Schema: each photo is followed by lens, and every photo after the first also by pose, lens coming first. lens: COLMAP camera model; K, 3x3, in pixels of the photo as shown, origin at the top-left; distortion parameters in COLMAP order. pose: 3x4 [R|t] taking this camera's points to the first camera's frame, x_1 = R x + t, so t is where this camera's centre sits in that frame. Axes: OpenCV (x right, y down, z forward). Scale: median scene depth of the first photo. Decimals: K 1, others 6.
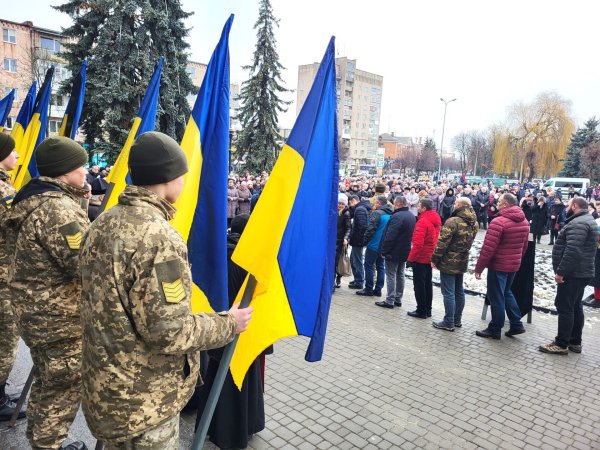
lens RADIAL K [[447.4, 0, 299.7], [0, 447.4, 227.1], [0, 0, 1]] dist [0.047520, -0.034765]
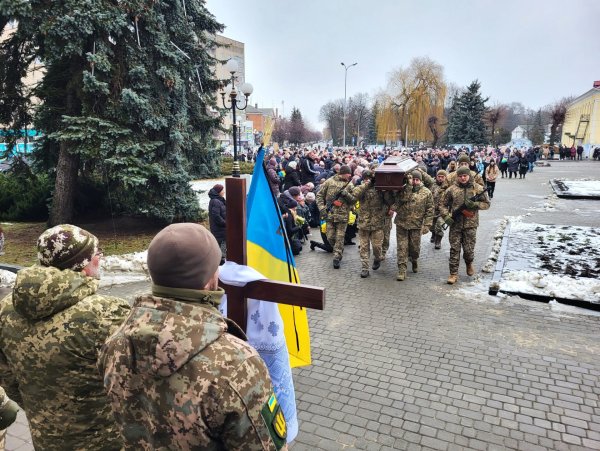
lens RADIAL K [[447.4, 0, 277.1], [0, 447.4, 229.1], [0, 0, 1]] dist [0.047520, -0.034765]
pose [[0.956992, -0.107006, 0.269659, -0.167914], [0.090937, 0.993292, 0.071431, -0.036530], [-0.275493, -0.043837, 0.960303, 0.208384]]
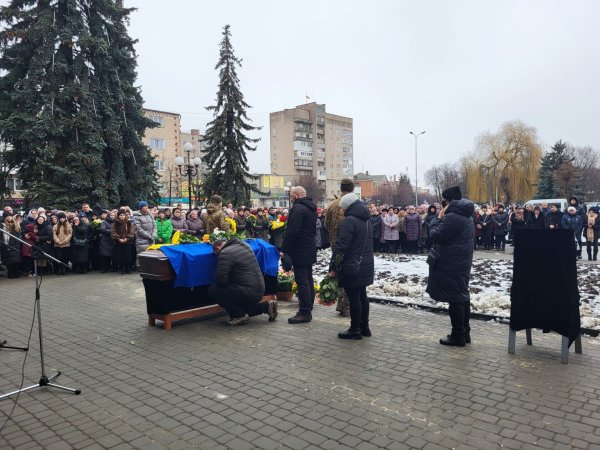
lens RADIAL K [[447.4, 0, 301.6], [0, 447.4, 222.6], [0, 0, 1]] dist [0.047520, -0.034765]
pose [[0.996278, -0.072004, 0.047389, 0.013783], [0.076798, 0.991110, -0.108637, 0.010532], [-0.039145, 0.111872, 0.992951, 0.055765]]
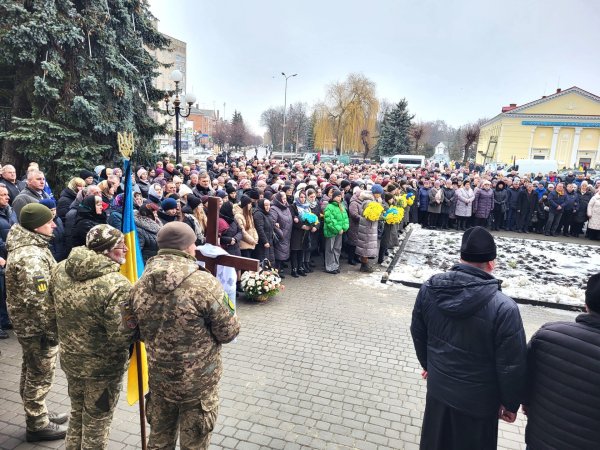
lens RADIAL K [[447.4, 0, 289.1], [0, 447.4, 223.0], [0, 0, 1]] dist [0.047520, -0.034765]
pose [[0.902756, -0.076056, 0.423377, -0.177244], [0.054351, 0.996524, 0.063126, -0.037533], [-0.426706, -0.033977, 0.903752, 0.175775]]
